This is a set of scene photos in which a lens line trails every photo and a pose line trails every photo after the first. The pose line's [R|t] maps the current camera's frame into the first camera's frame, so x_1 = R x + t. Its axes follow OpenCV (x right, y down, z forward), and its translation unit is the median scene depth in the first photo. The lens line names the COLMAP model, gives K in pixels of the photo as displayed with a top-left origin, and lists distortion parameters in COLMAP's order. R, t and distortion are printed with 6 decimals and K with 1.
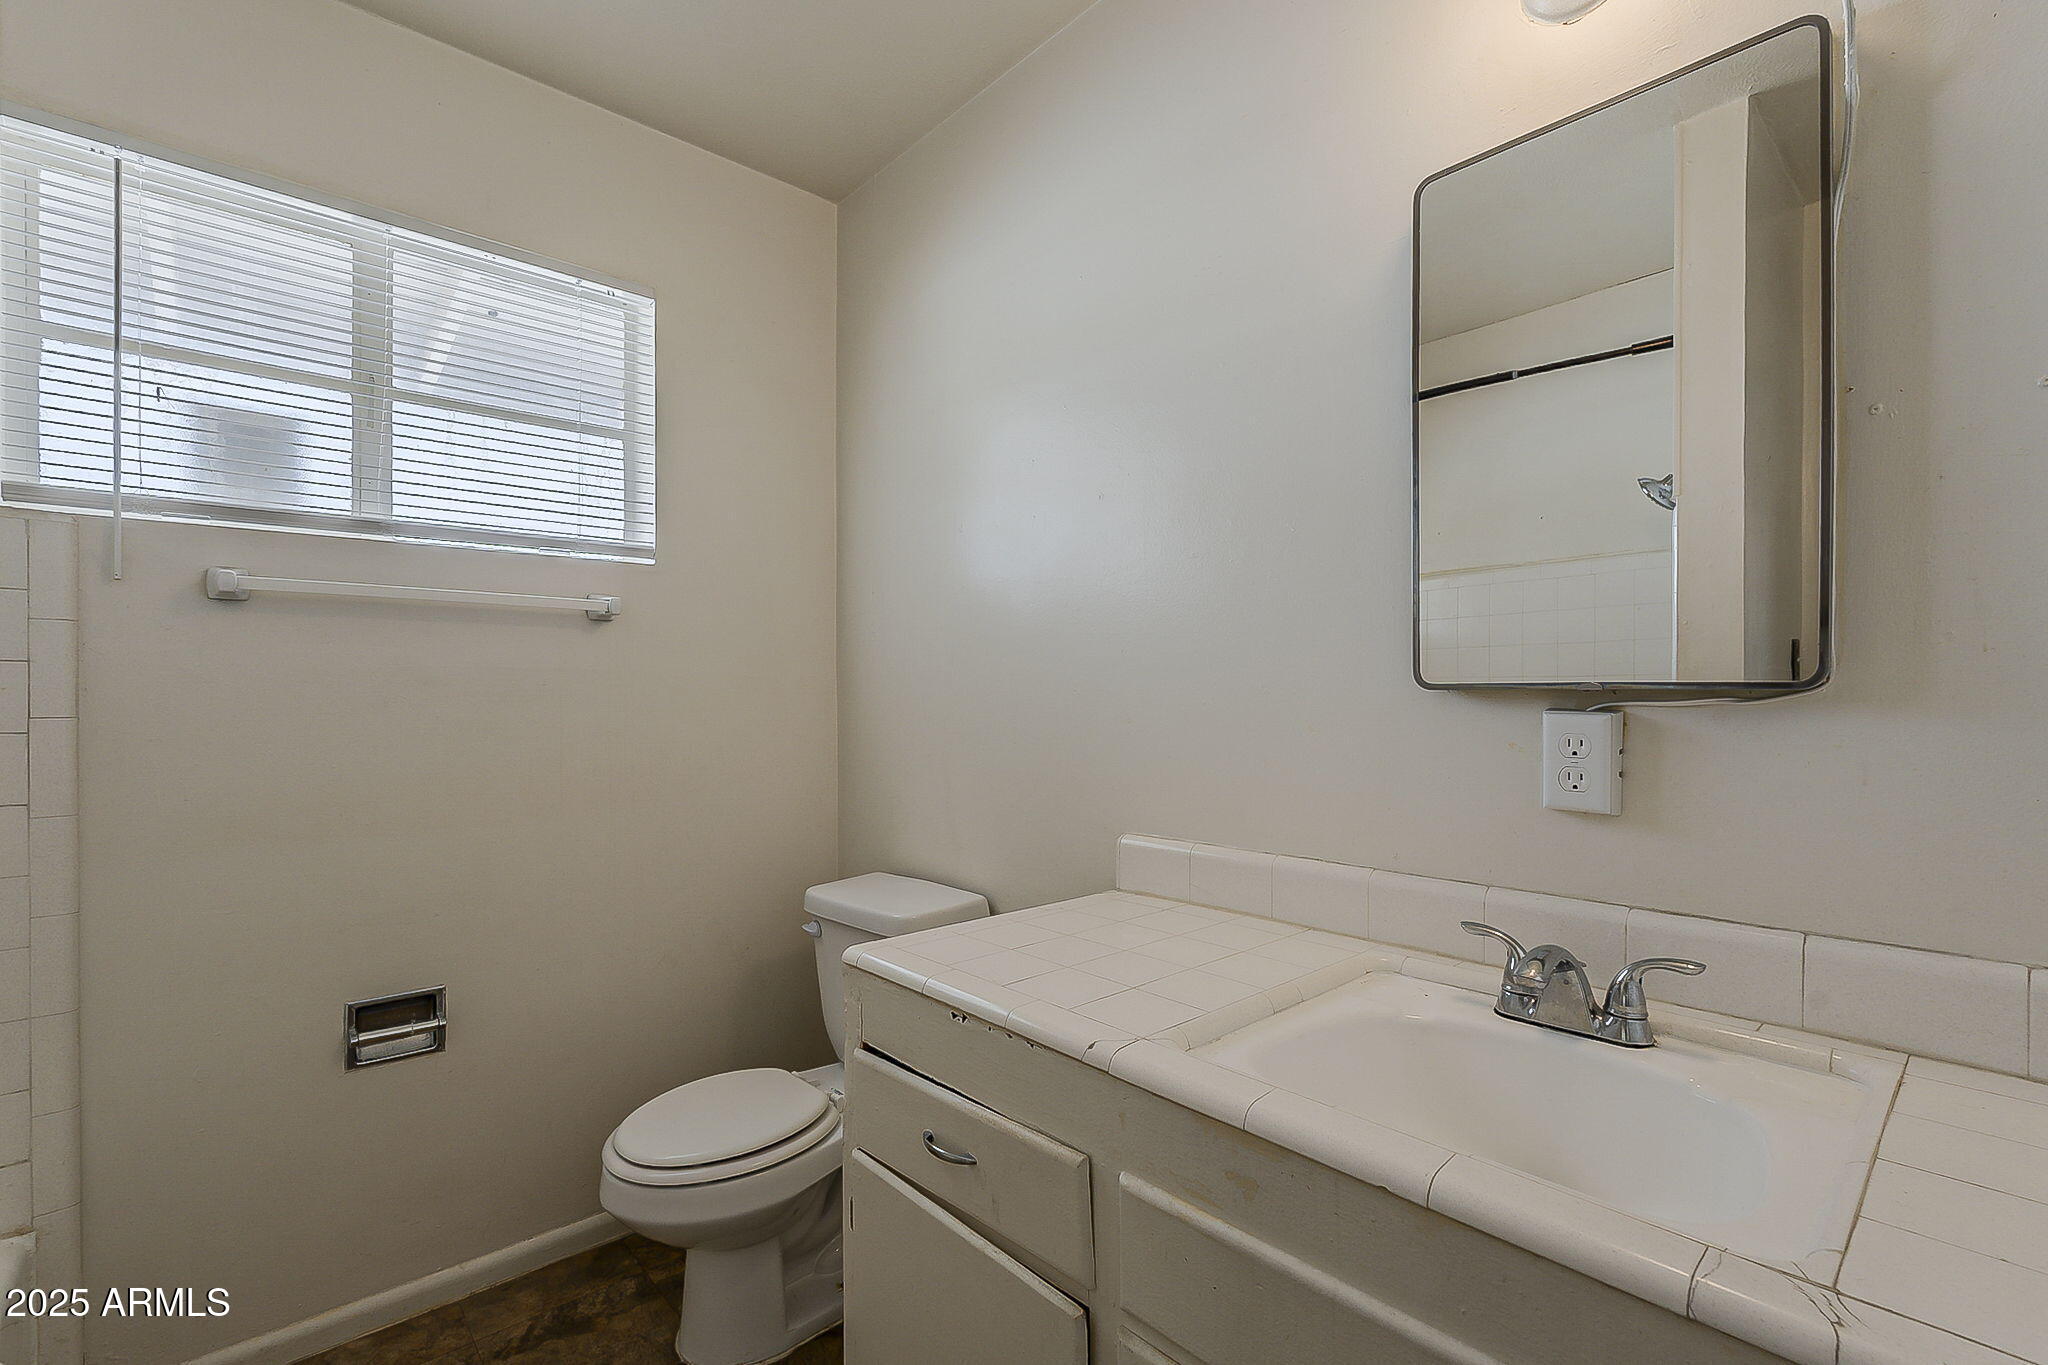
lens RADIAL K [[900.7, 0, 1035.8], [0, 900.7, 684.8], [0, 0, 1]] dist [-0.001742, -0.000650]
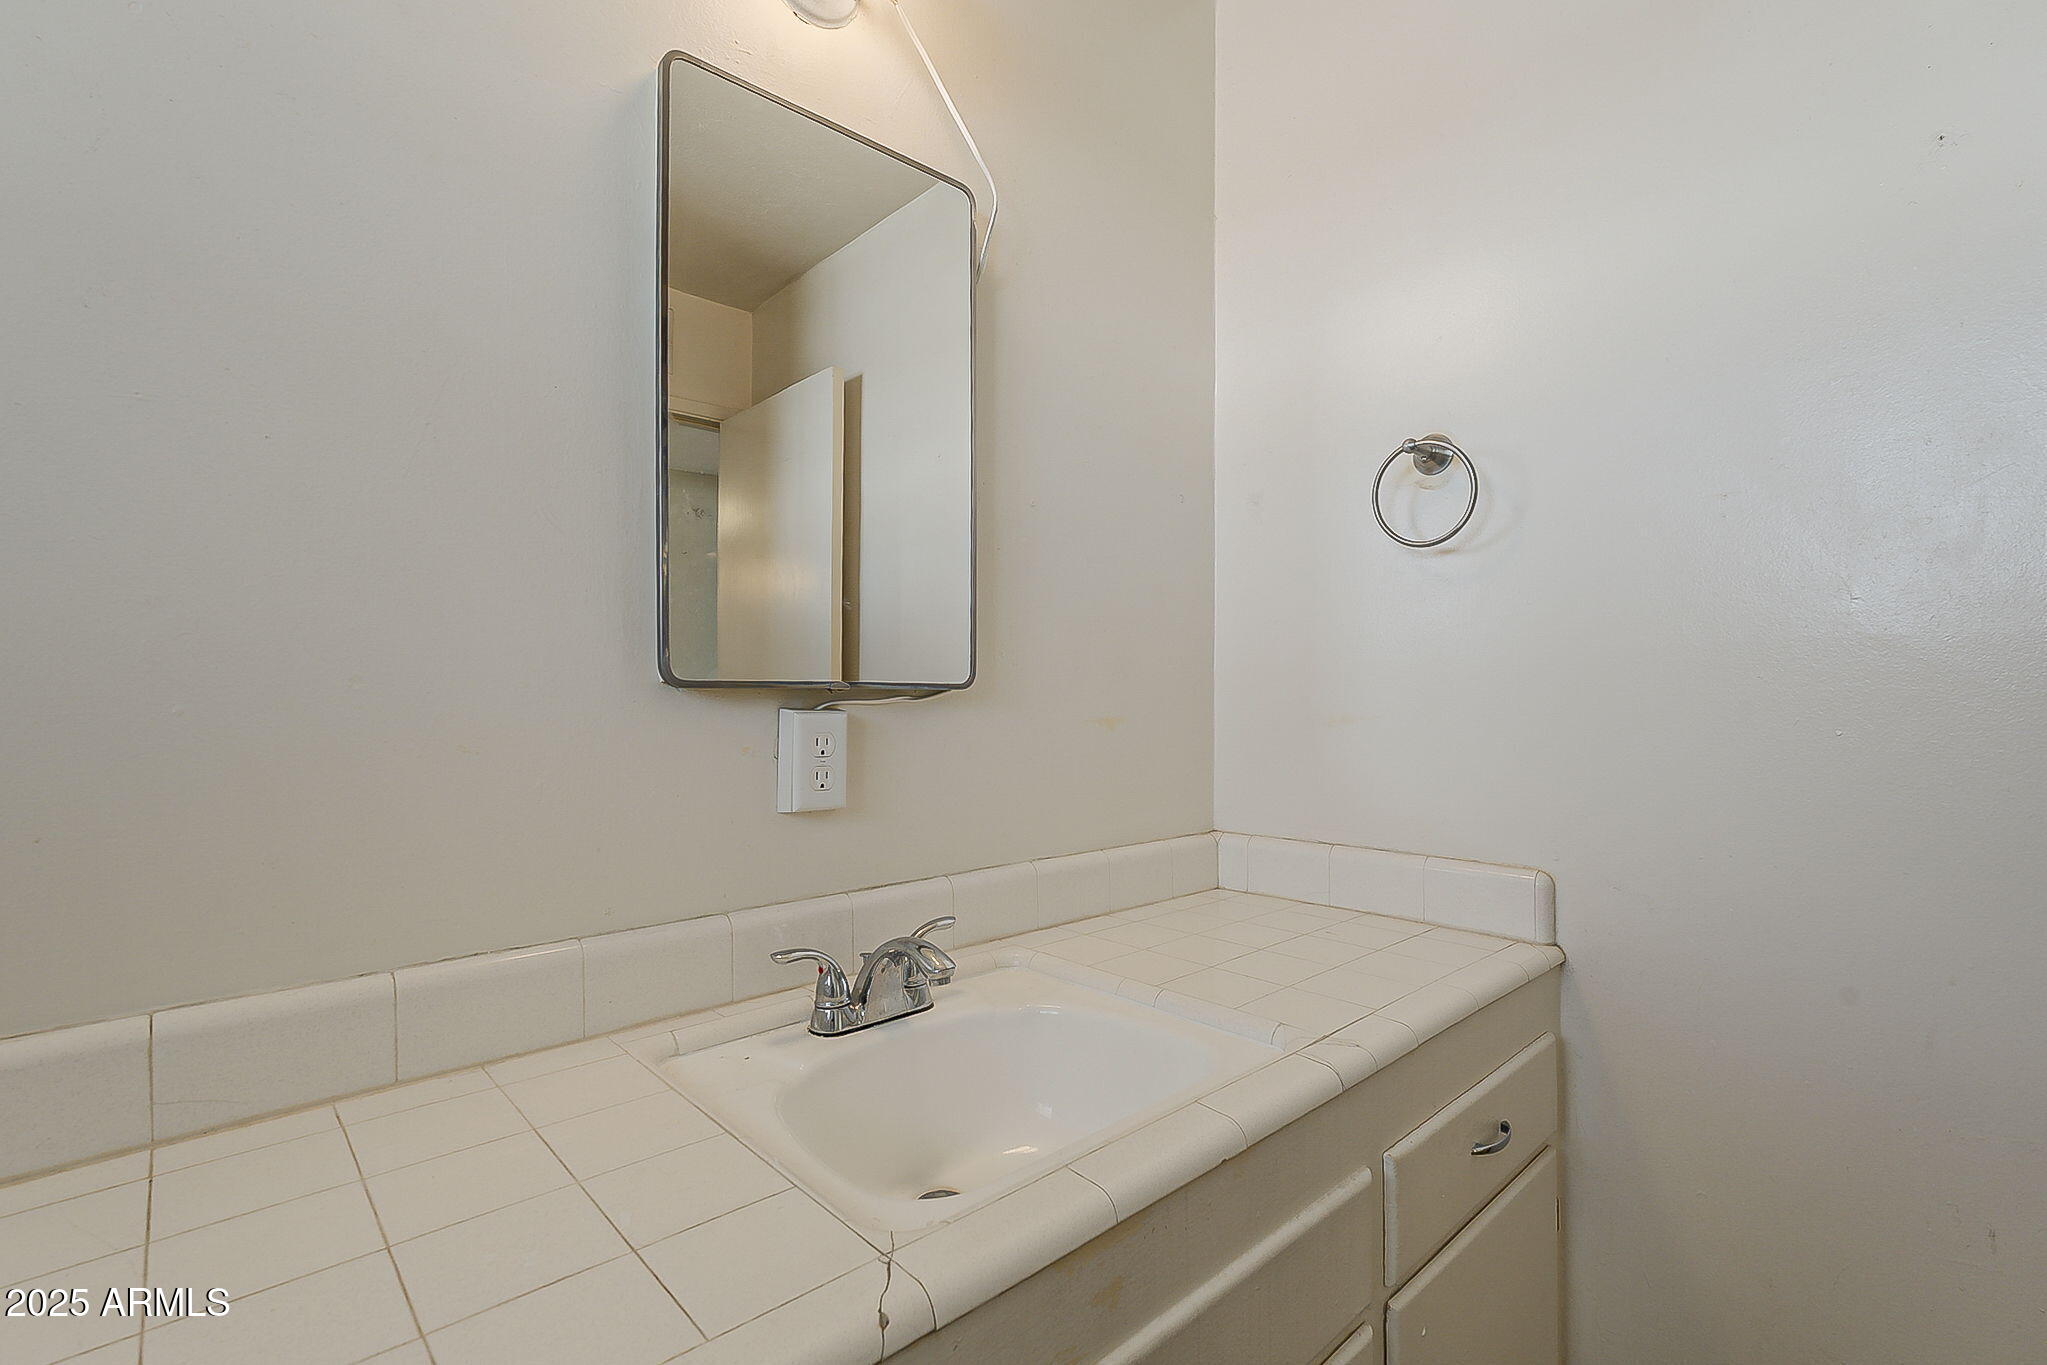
lens RADIAL K [[927.1, 0, 1025.6], [0, 927.1, 687.4], [0, 0, 1]] dist [-0.001908, -0.000408]
pose [[-0.002703, 0.013253, 0.999909, -0.429195], [-0.001836, 0.999910, -0.013258, 0.016987], [-0.999995, -0.001872, -0.002678, 0.765448]]
